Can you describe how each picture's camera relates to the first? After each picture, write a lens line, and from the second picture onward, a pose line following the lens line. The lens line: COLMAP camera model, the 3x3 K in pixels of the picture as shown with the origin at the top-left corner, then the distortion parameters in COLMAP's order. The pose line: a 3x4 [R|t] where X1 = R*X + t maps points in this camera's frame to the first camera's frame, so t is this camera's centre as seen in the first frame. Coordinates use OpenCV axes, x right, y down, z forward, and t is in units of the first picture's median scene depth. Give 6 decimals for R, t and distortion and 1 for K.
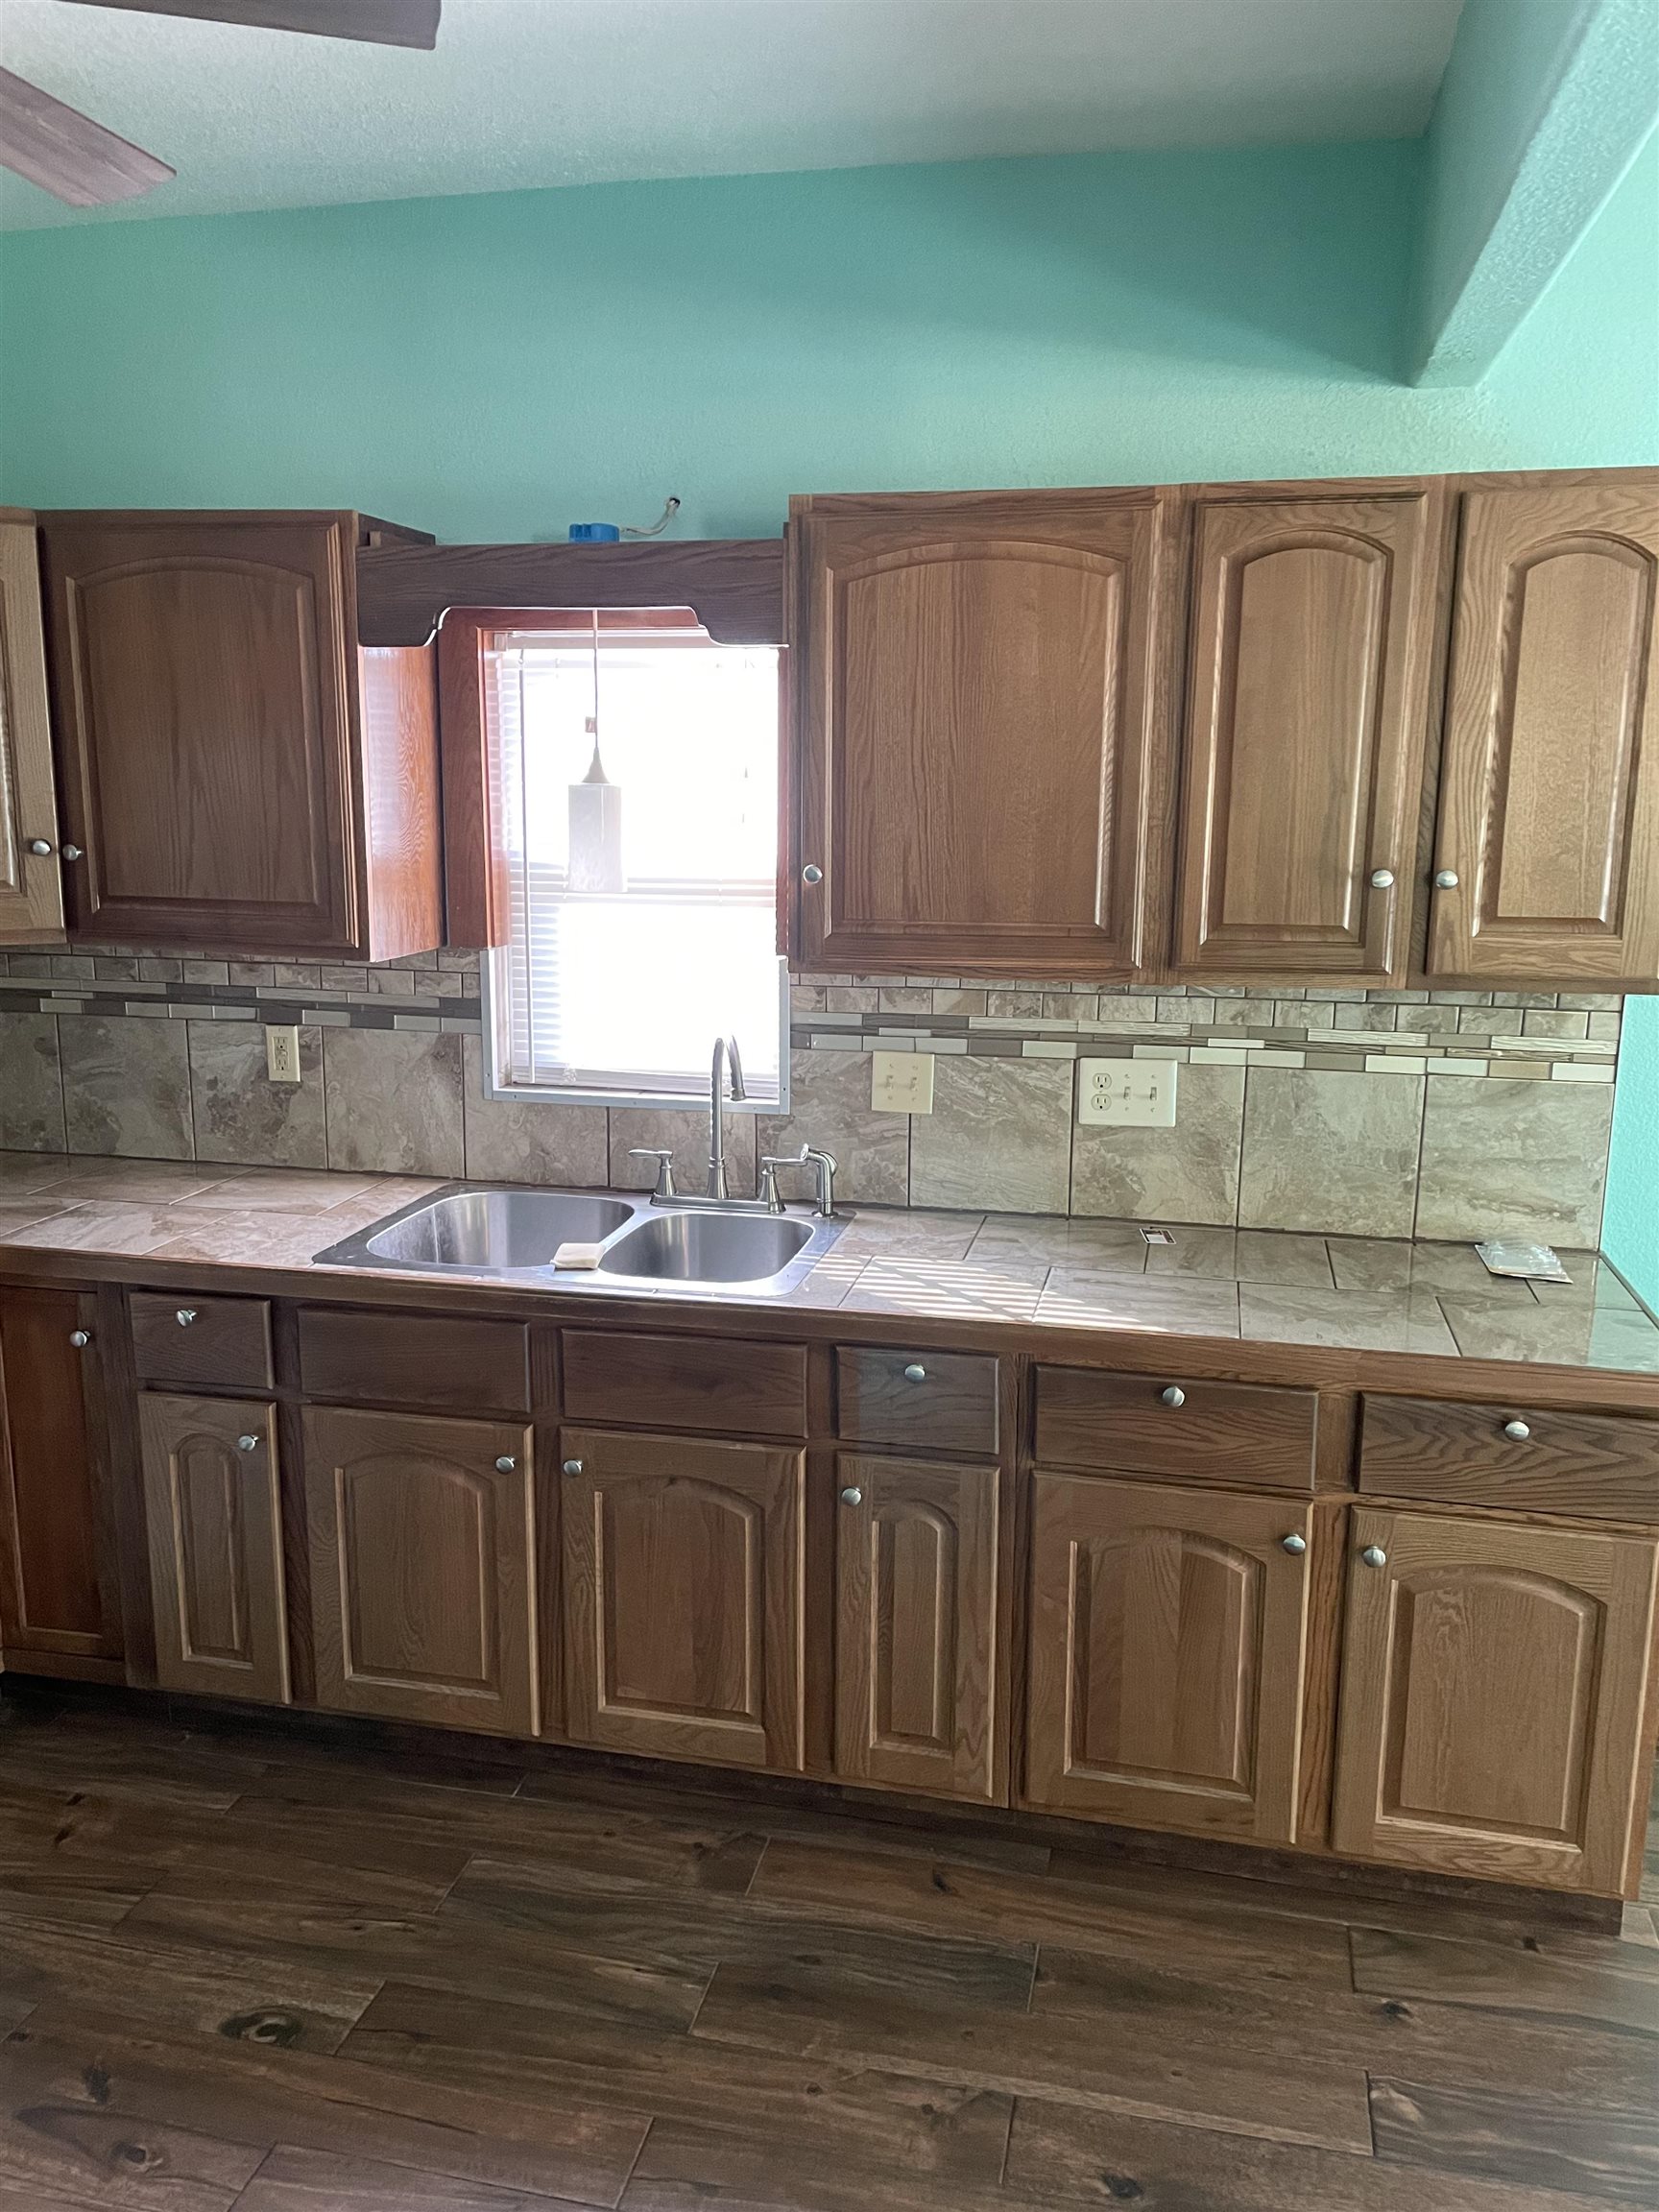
lens RADIAL K [[1664.2, 0, 834.5], [0, 1664.2, 1113.0], [0, 0, 1]] dist [0.062772, -0.038240]
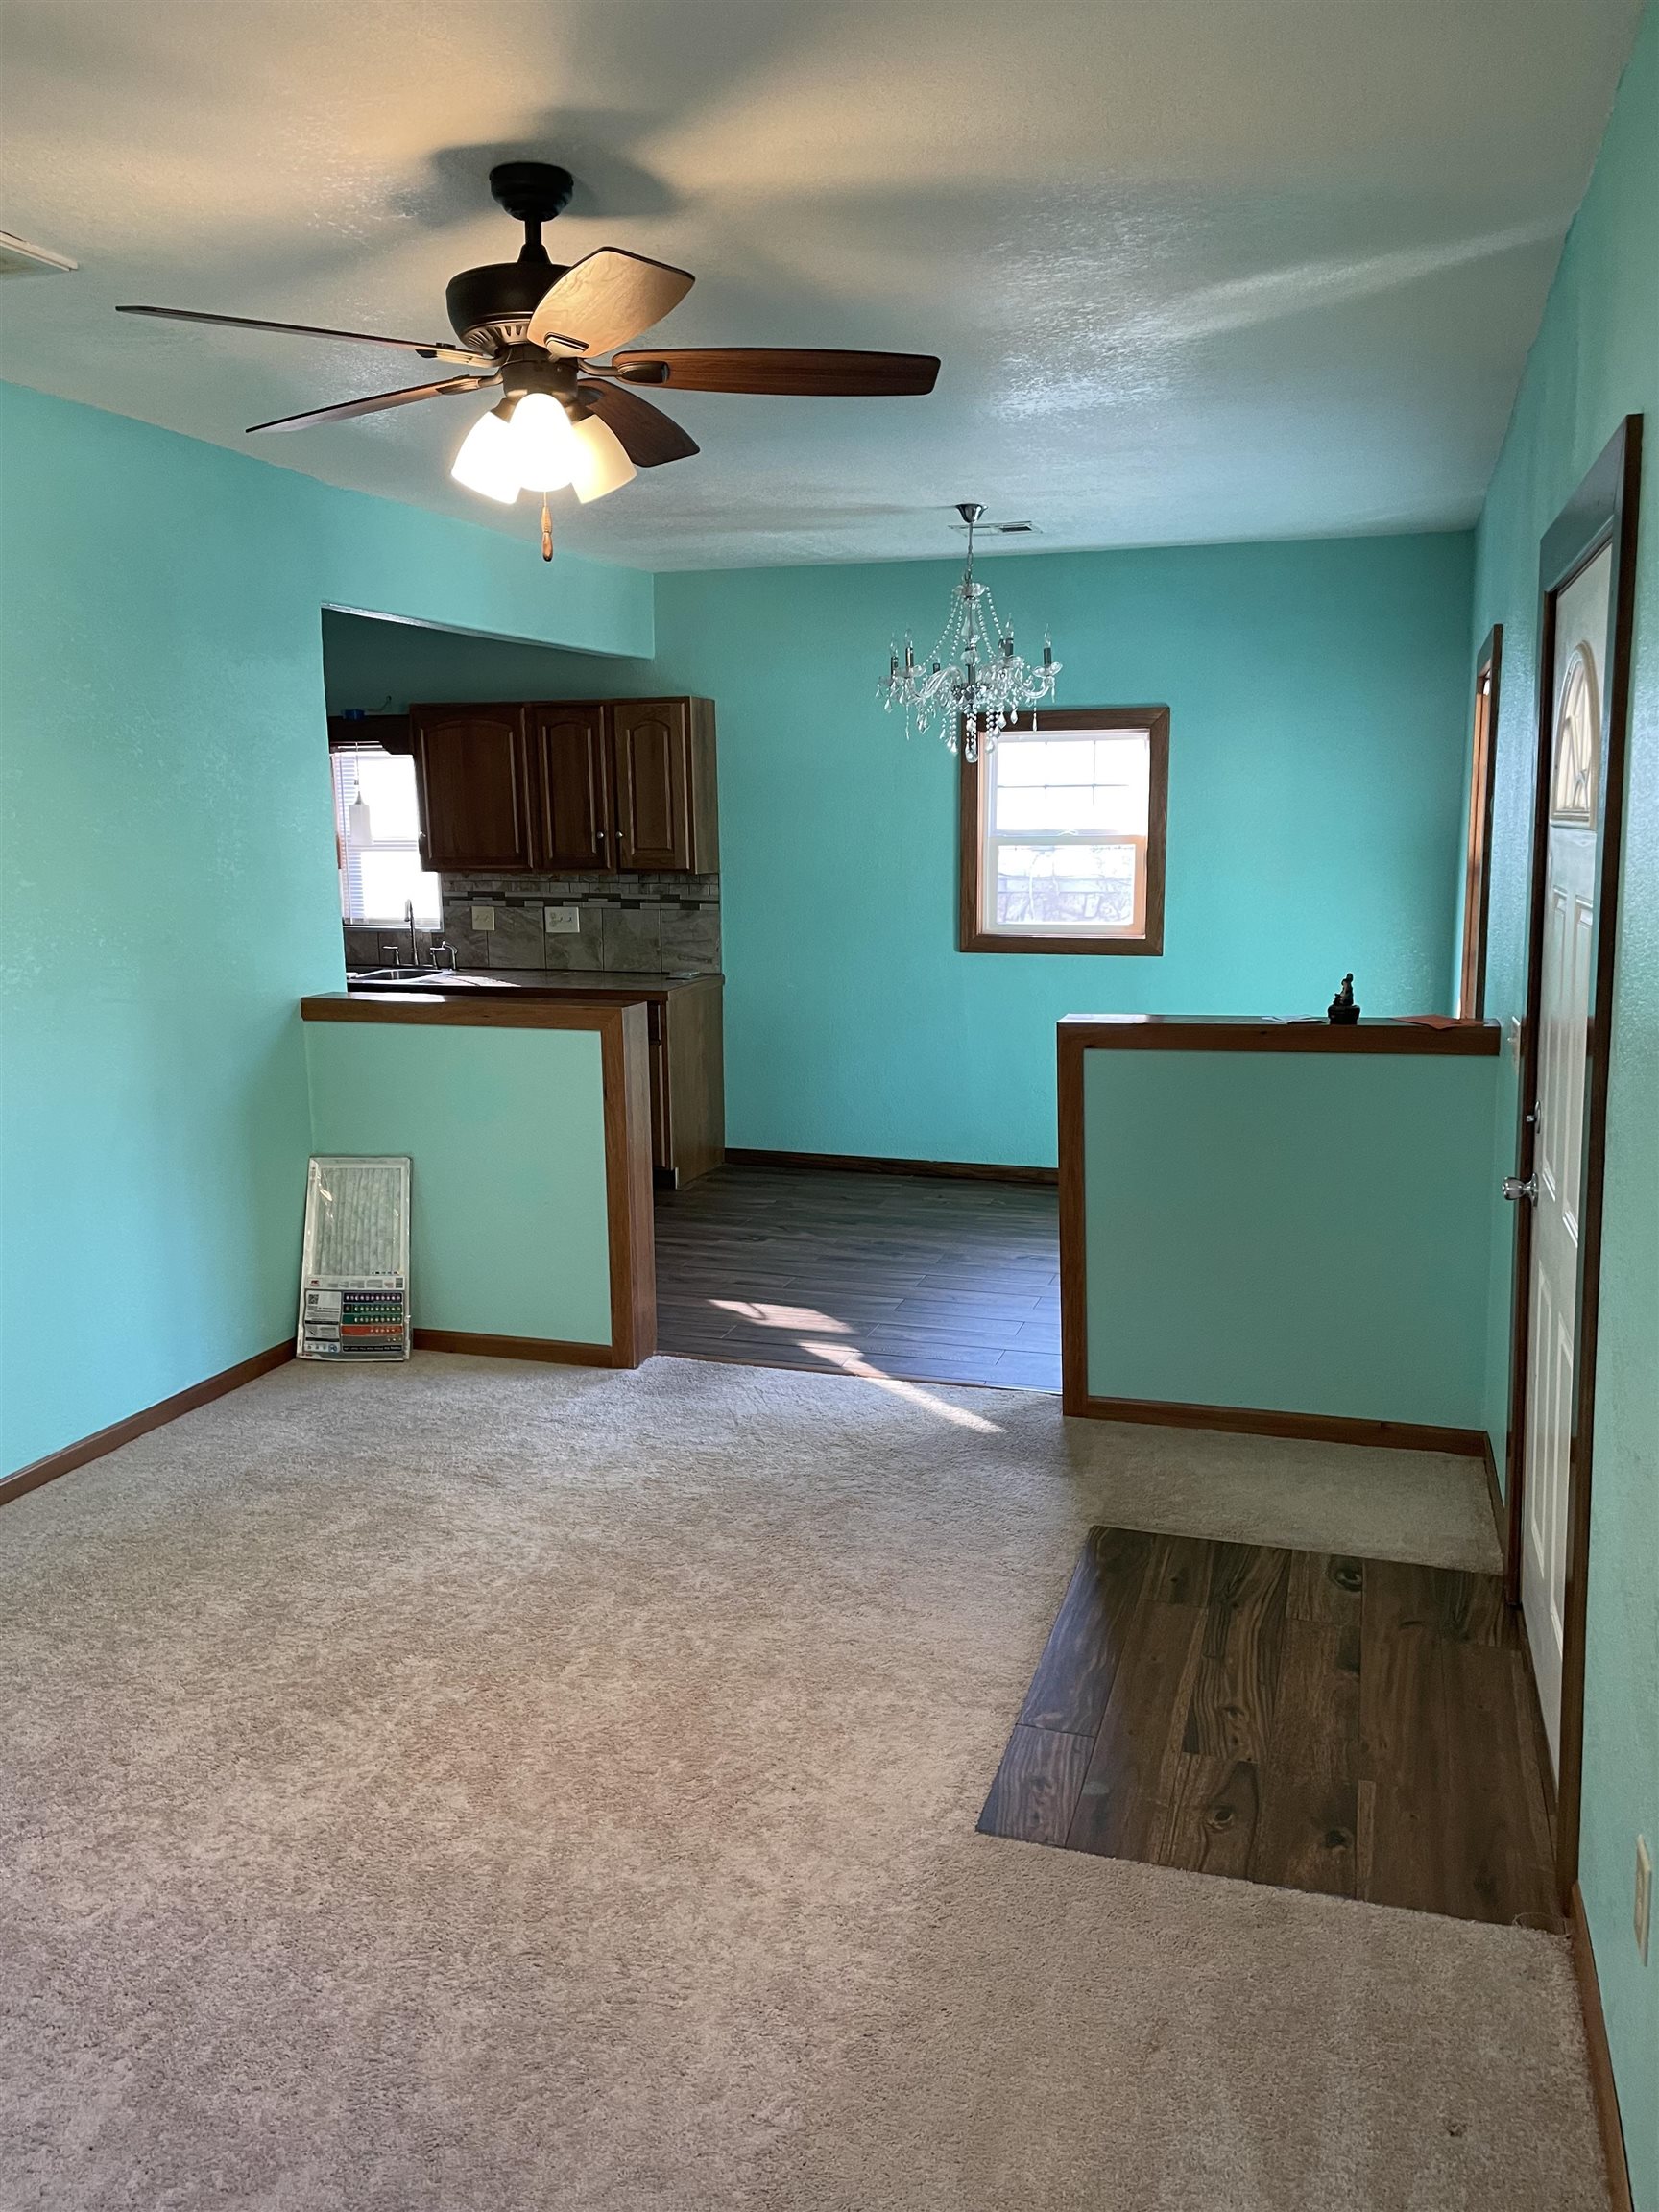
lens RADIAL K [[1664.2, 0, 818.9], [0, 1664.2, 1089.8], [0, 0, 1]] dist [0.062772, -0.038240]
pose [[0.993662, -0.000838, -0.112407, 0.888334], [-0.000581, 0.999921, -0.012596, 0.292632], [0.112409, 0.012581, 0.993582, -1.576122]]
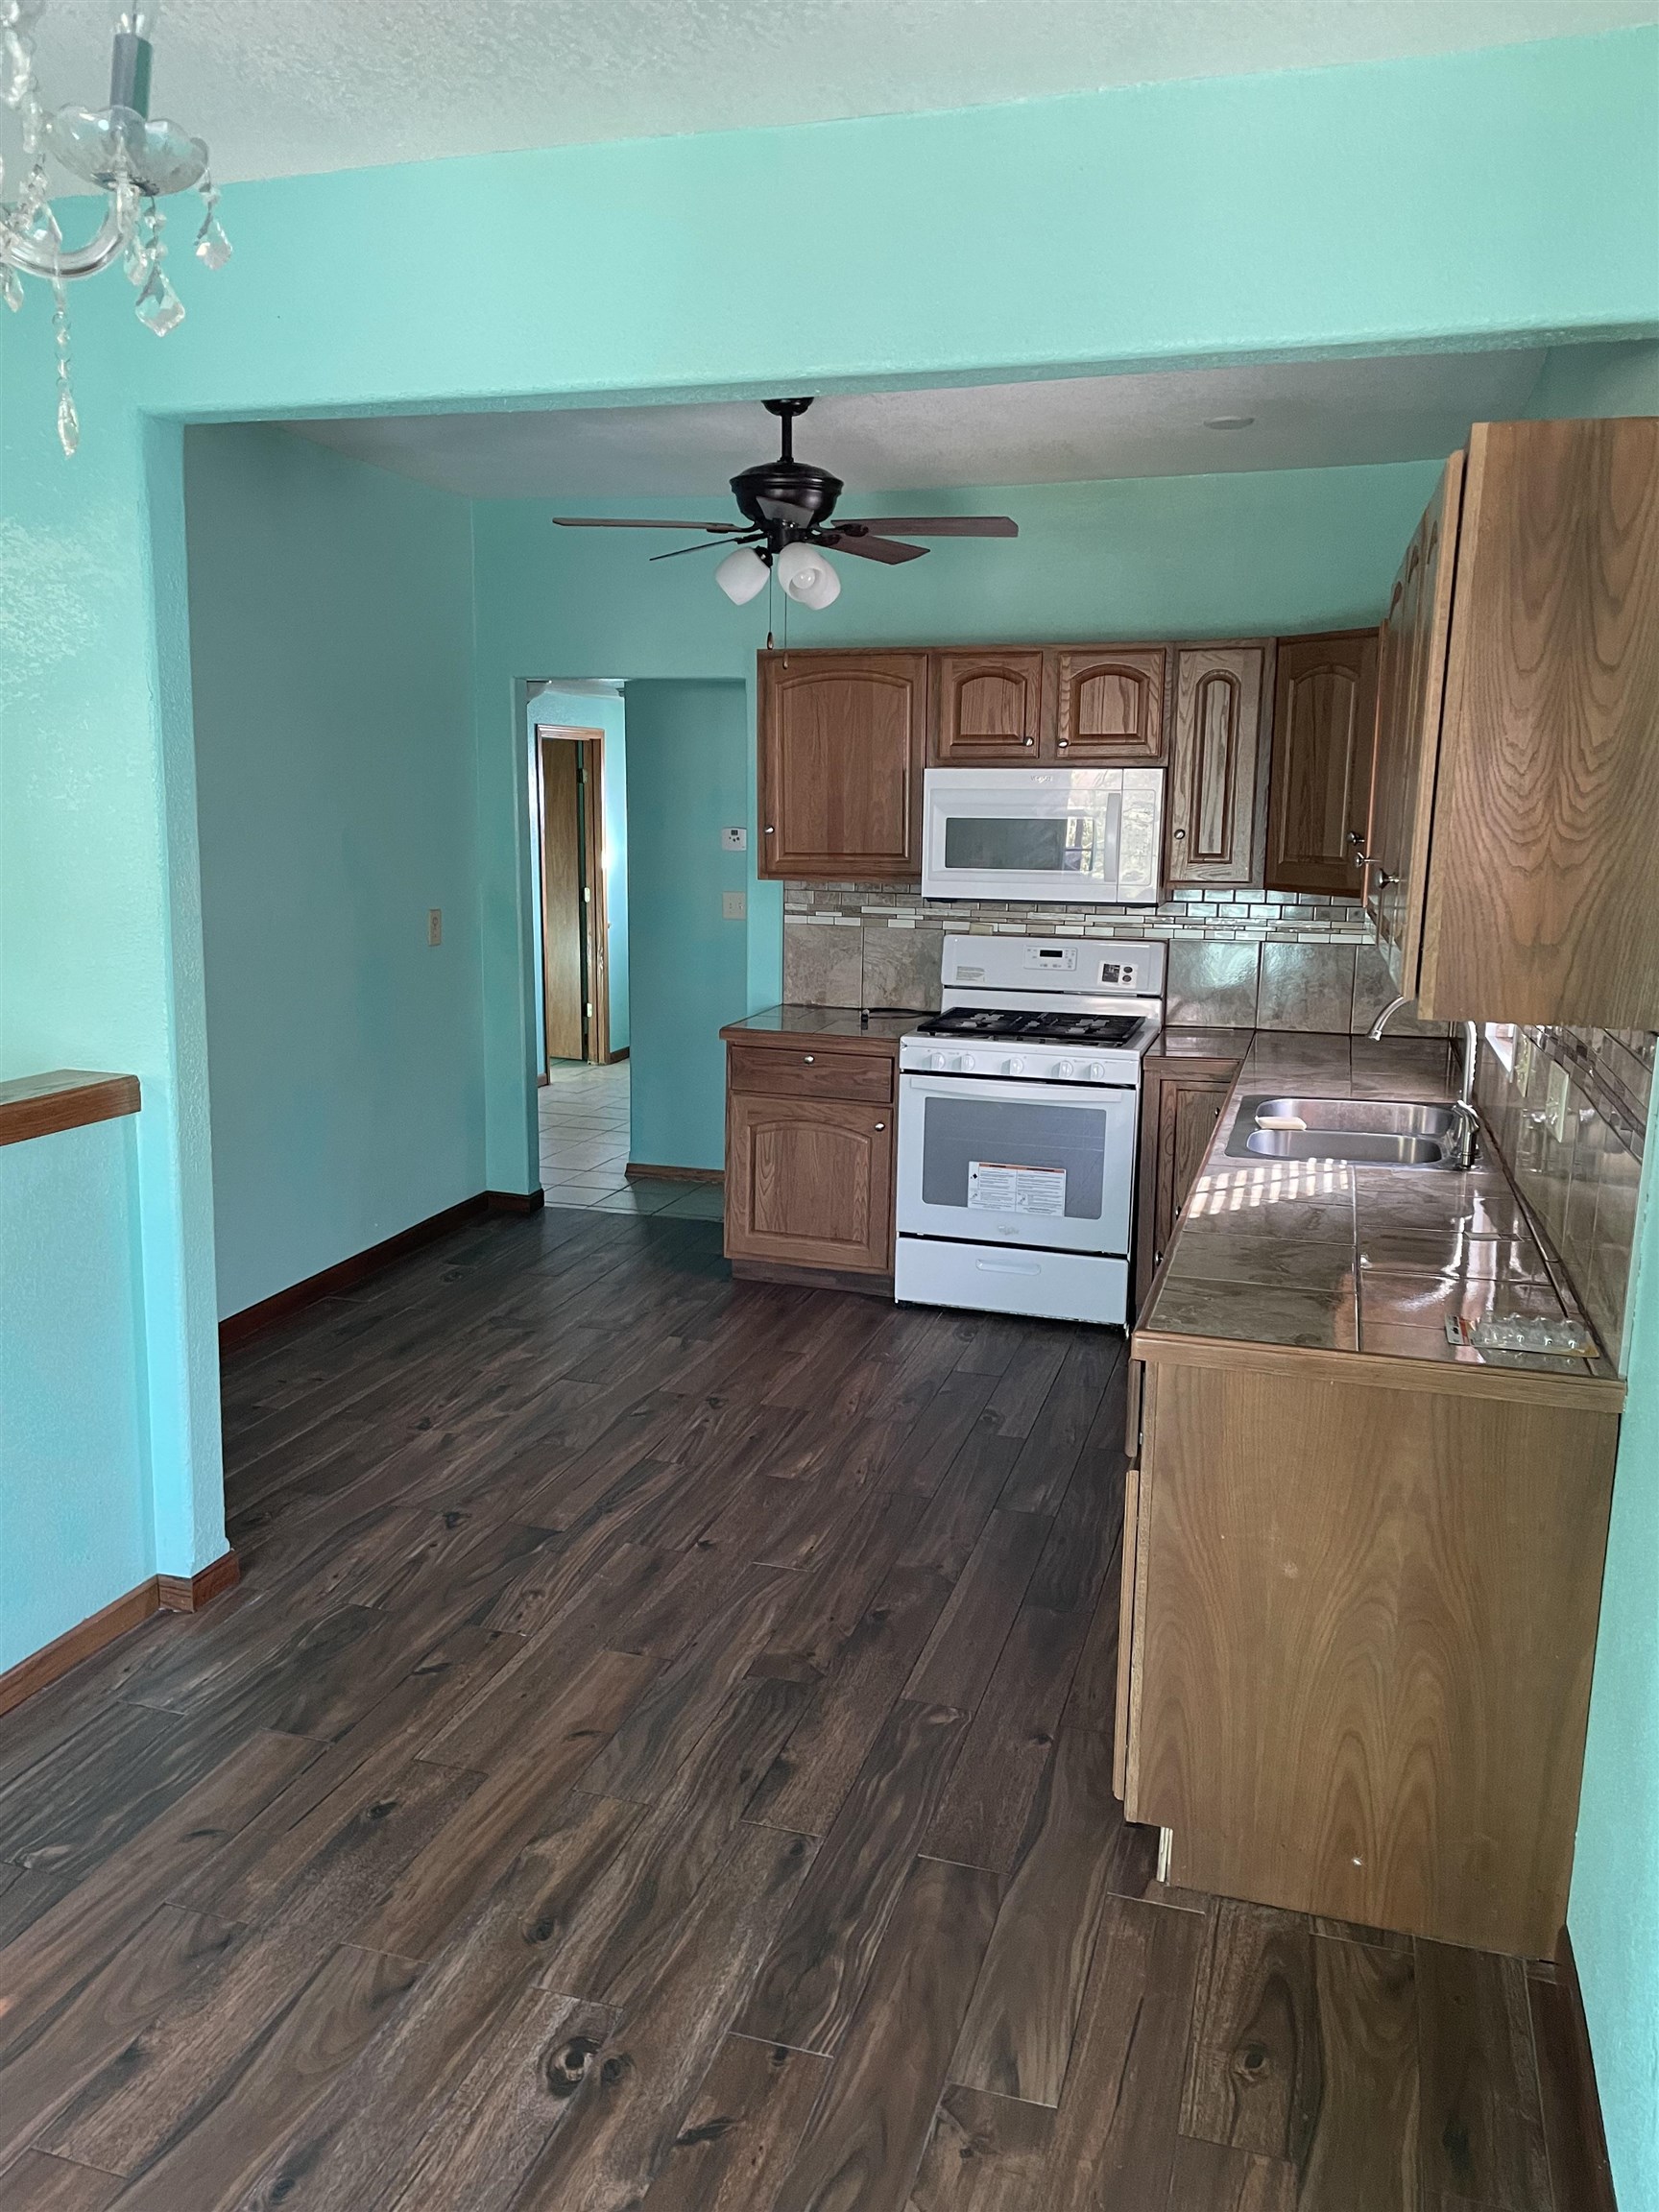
lens RADIAL K [[1664.2, 0, 824.9], [0, 1664.2, 1109.5], [0, 0, 1]] dist [0.062772, -0.038240]
pose [[-0.062531, 0.178888, -0.981880, 1.216867], [-0.204179, 0.960705, 0.188033, -0.110469], [0.976934, 0.212237, -0.023549, 0.617083]]
